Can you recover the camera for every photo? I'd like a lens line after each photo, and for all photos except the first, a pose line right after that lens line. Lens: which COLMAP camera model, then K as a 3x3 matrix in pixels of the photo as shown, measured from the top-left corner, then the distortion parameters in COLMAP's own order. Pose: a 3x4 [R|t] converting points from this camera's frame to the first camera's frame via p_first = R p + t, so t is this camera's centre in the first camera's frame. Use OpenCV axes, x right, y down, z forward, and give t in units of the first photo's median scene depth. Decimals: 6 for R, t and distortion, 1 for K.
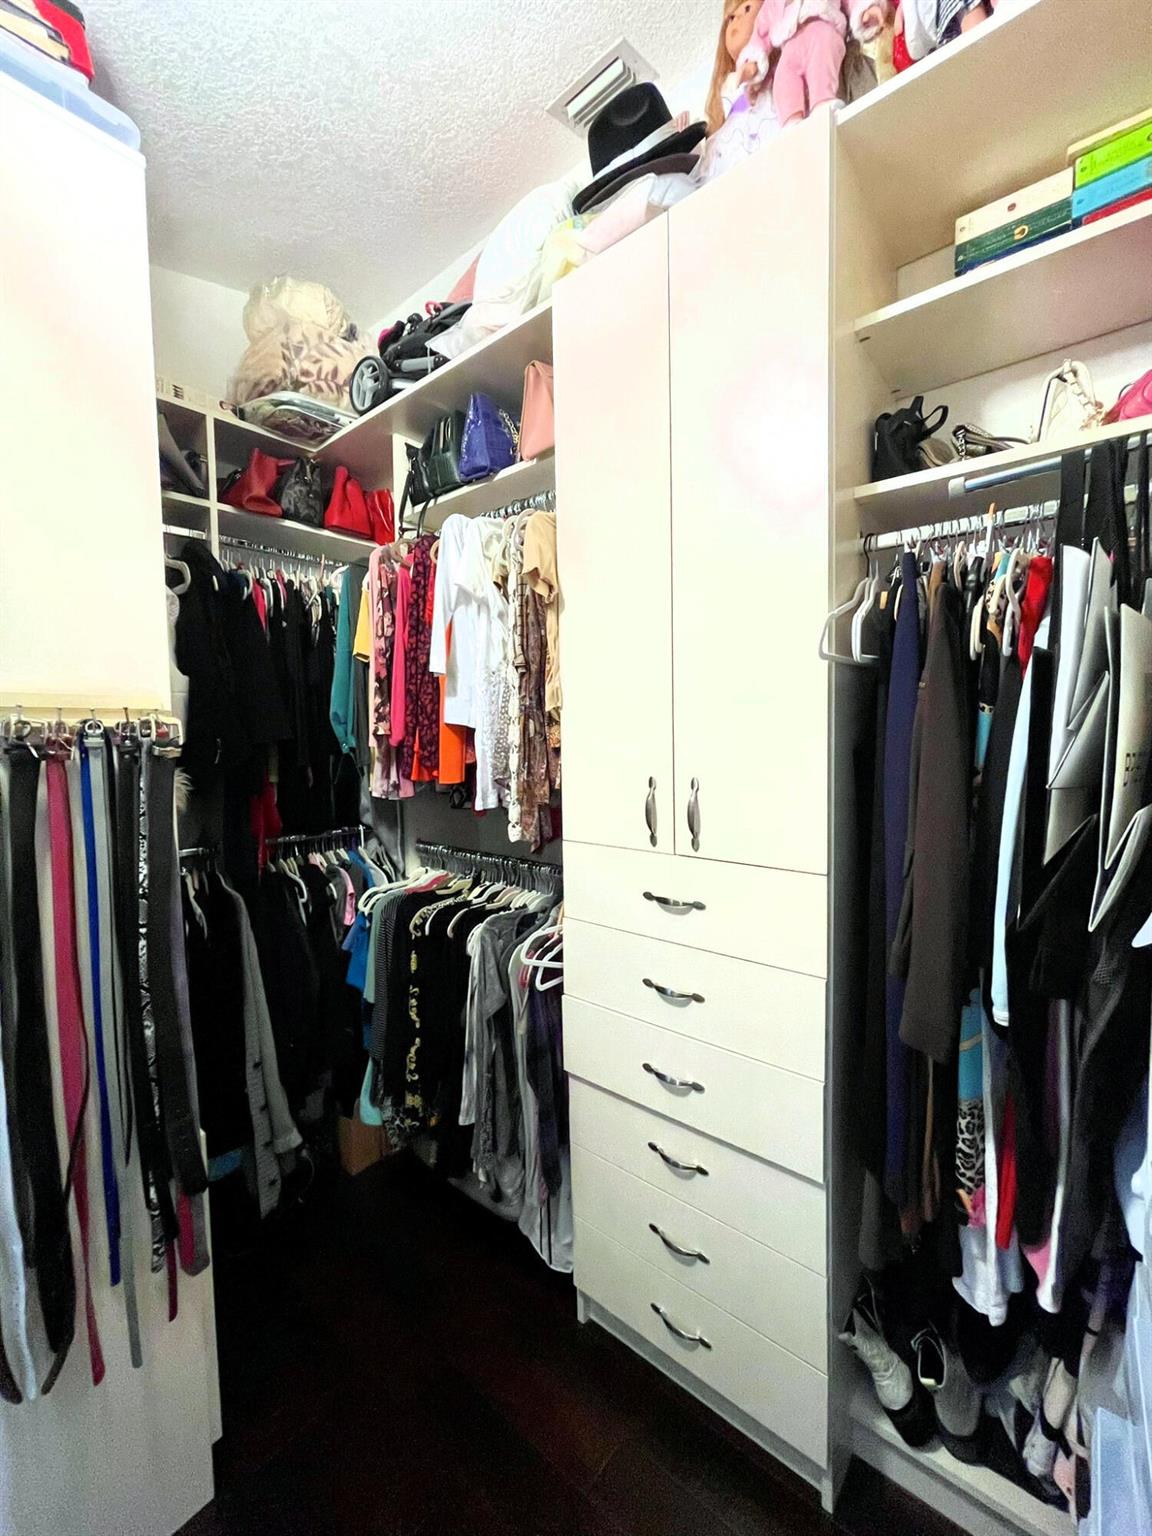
lens RADIAL K [[611.3, 0, 575.9], [0, 611.3, 765.6], [0, 0, 1]] dist [-0.010071, -0.000164]
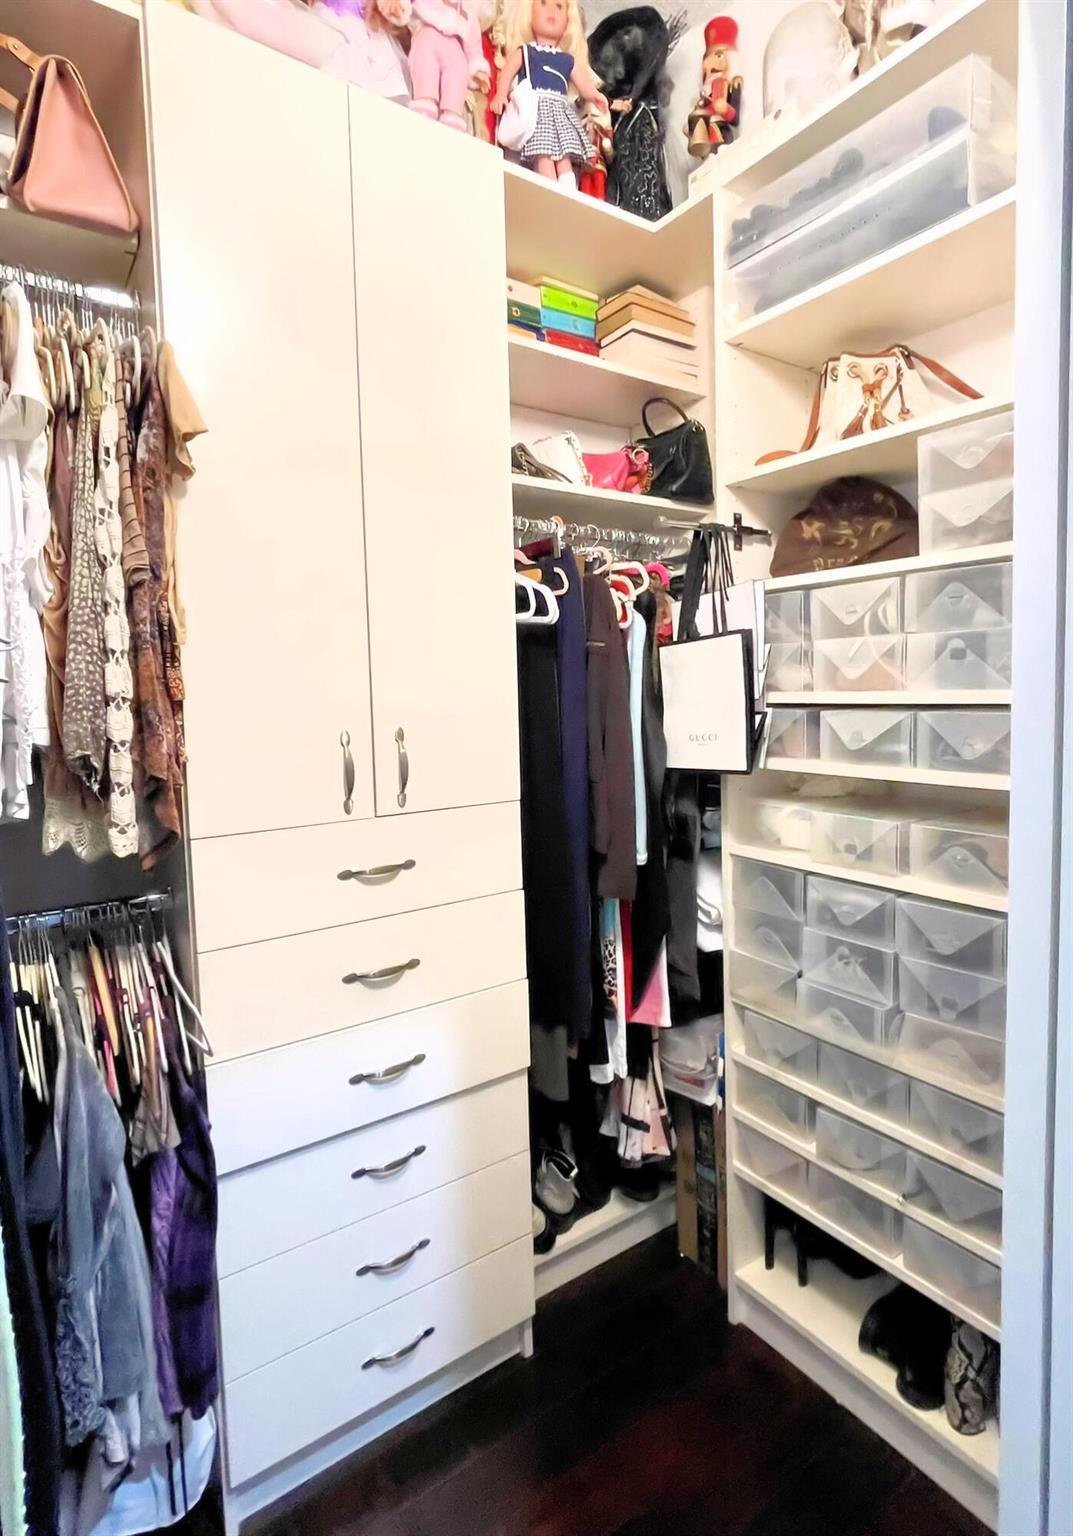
lens RADIAL K [[783.1, 0, 537.0], [0, 783.1, 743.1], [0, 0, 1]] dist [0.000536, 0.000007]
pose [[0.261305, -0.057257, 0.963557, -0.852644], [0.070860, 0.996684, 0.040009, 0.010737], [-0.962652, 0.057823, 0.264495, 0.466105]]
